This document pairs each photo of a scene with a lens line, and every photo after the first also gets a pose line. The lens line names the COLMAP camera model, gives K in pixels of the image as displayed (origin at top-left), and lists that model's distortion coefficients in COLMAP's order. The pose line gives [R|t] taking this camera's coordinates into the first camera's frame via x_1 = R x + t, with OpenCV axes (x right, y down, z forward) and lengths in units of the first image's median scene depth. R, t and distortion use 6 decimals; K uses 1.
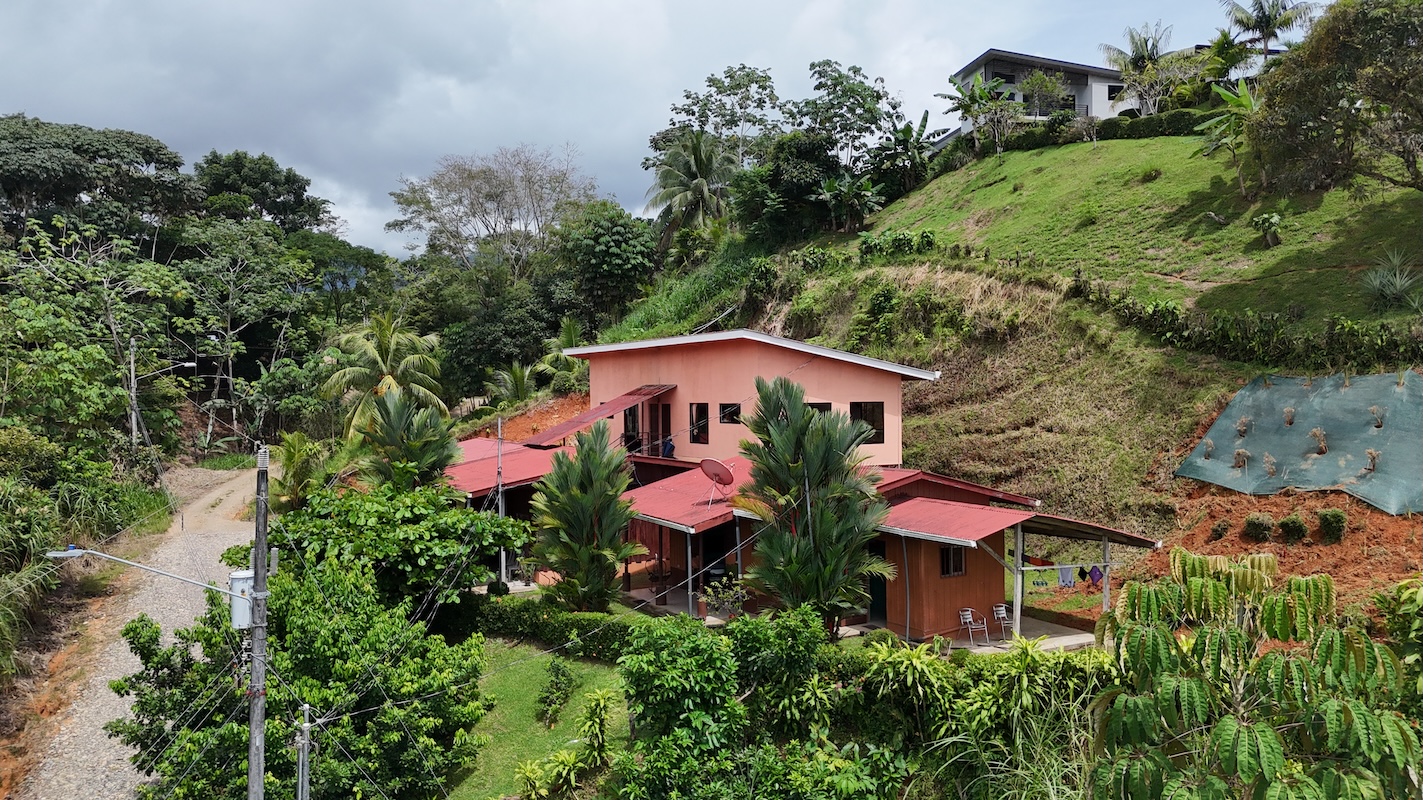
lens RADIAL K [[1053.1, 0, 716.5], [0, 1053.1, 403.5], [0, 0, 1]] dist [0.070429, -0.069920]
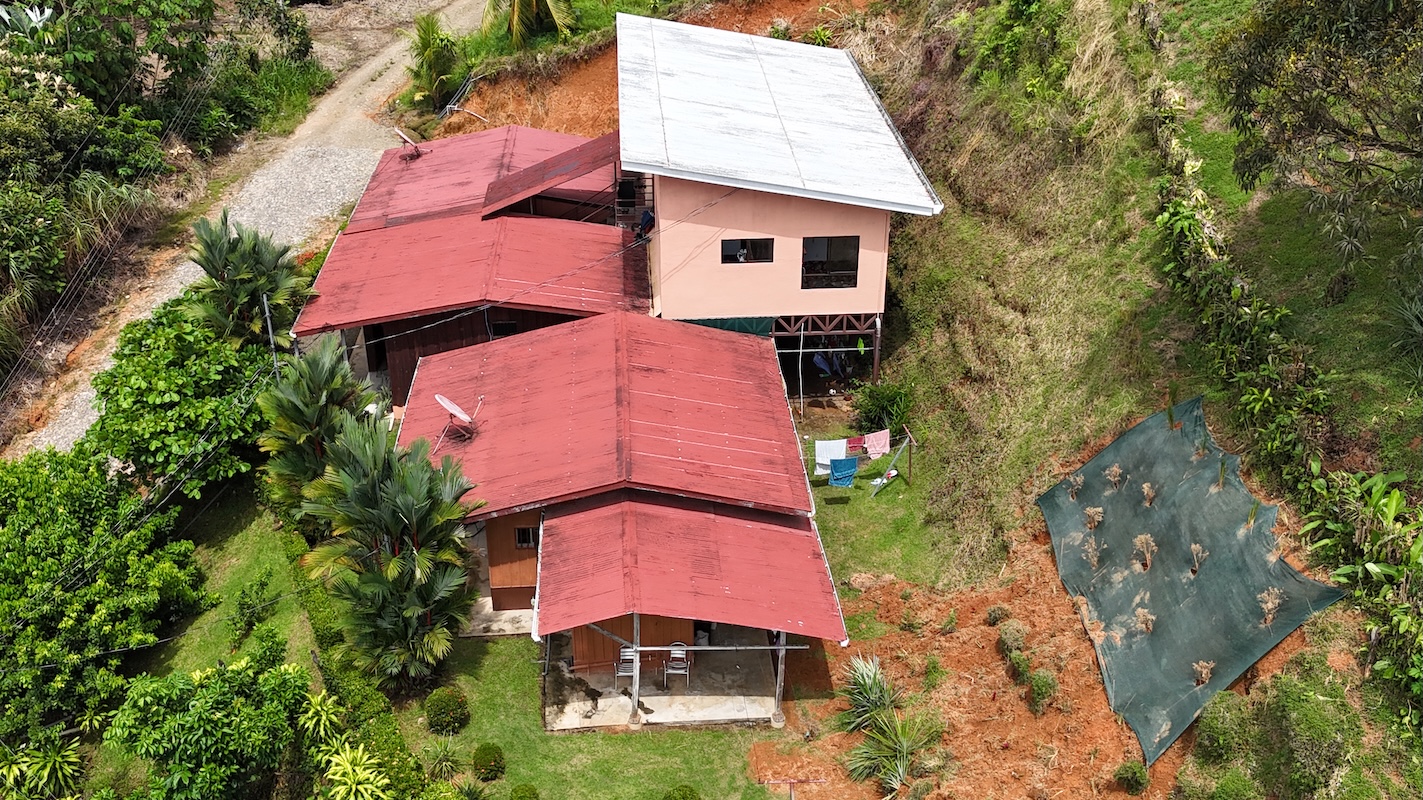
lens RADIAL K [[1409.8, 0, 716.0], [0, 1409.8, 398.9], [0, 0, 1]] dist [0.113182, -0.213696]
pose [[0.900473, 0.213201, -0.379069, 0.499528], [-0.014205, 0.885553, 0.464322, -0.383161], [0.434680, -0.412725, 0.800445, 0.118756]]
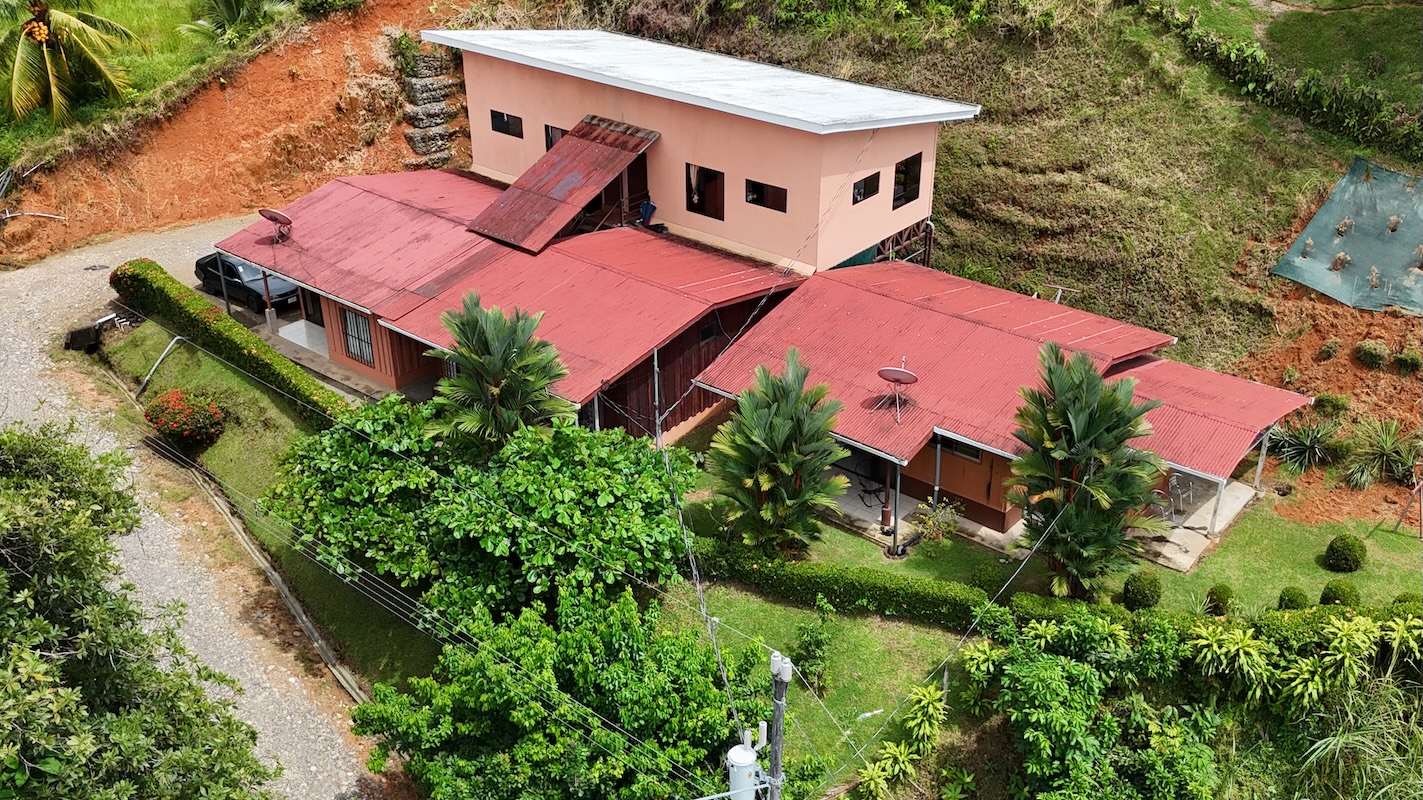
lens RADIAL K [[1409.8, 0, 716.0], [0, 1409.8, 398.9], [0, 0, 1]] dist [0.113182, -0.213696]
pose [[0.933621, -0.161356, 0.319869, -0.417786], [-0.003263, 0.888967, 0.457960, -0.367740], [-0.358248, -0.428604, 0.829432, 0.030193]]
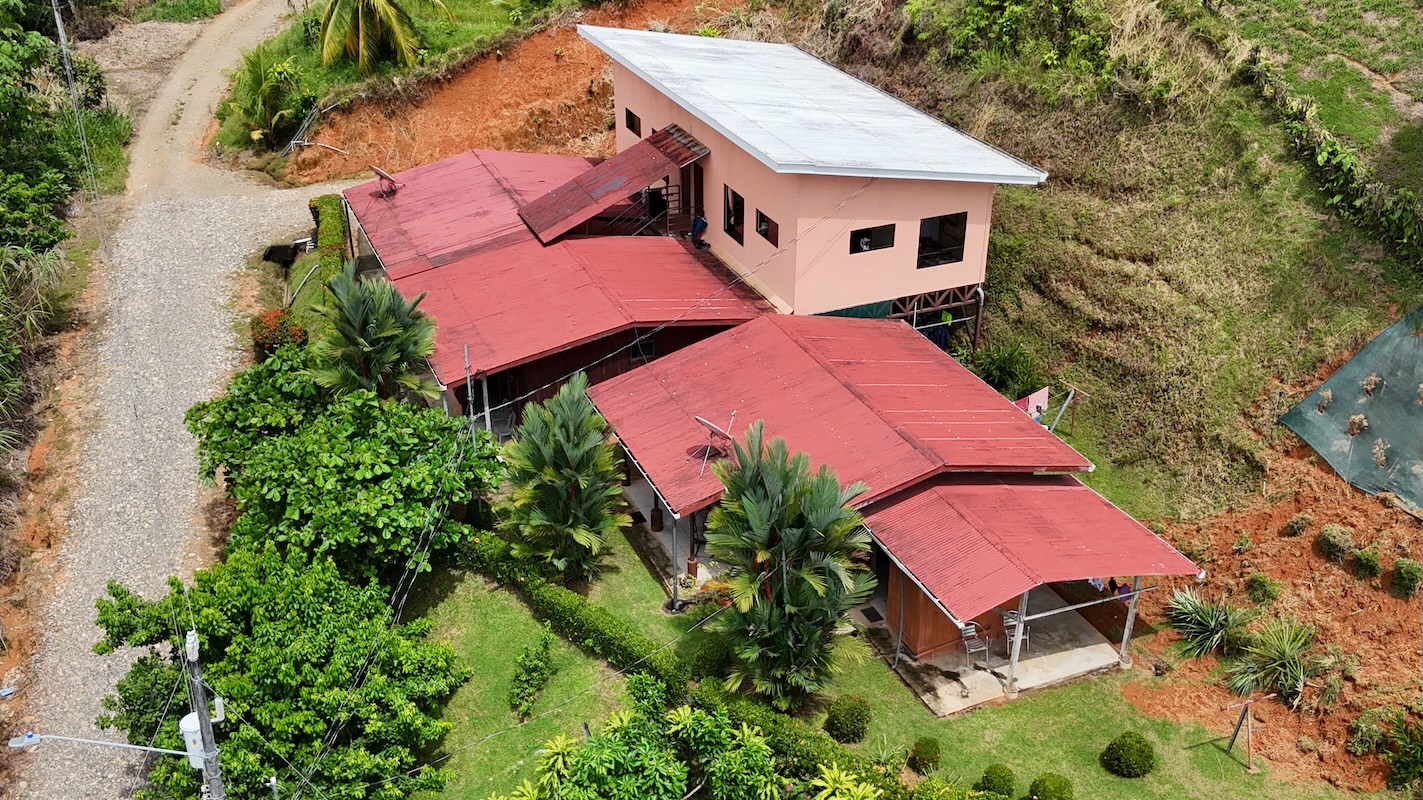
lens RADIAL K [[1409.8, 0, 716.0], [0, 1409.8, 398.9], [0, 0, 1]] dist [0.113182, -0.213696]
pose [[0.993821, 0.061673, -0.092280, 0.084186], [-0.012501, 0.888319, 0.459057, -0.380483], [0.110286, -0.455067, 0.883601, -0.012693]]
